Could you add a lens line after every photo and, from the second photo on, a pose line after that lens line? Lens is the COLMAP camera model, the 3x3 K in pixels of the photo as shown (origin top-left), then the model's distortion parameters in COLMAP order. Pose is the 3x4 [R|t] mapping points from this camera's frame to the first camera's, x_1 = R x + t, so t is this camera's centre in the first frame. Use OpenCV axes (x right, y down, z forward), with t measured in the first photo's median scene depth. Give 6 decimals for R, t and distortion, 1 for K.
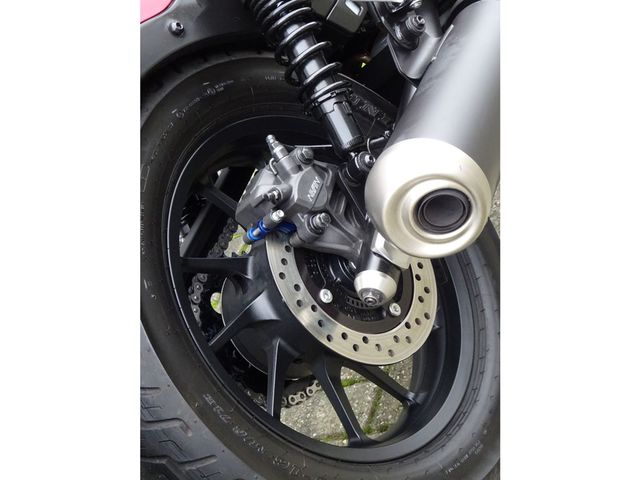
lens RADIAL K [[1376.7, 0, 320.0], [0, 1376.7, 240.0], [0, 0, 1]] dist [0.376330, 0.020720]
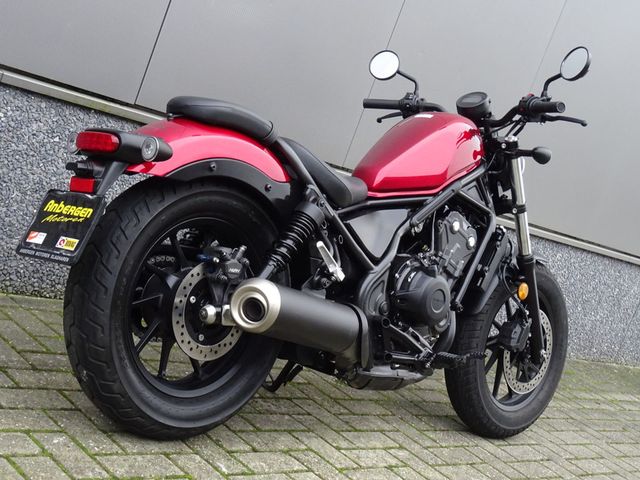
lens RADIAL K [[1052.2, 0, 320.0], [0, 1052.2, 240.0], [0, 0, 1]] dist [0.006505, 0.006398]
pose [[0.485107, 0.868562, -0.101345, 0.181061], [-0.864326, 0.458670, -0.206306, 0.161014], [-0.132706, 0.187676, 0.973225, -0.609711]]
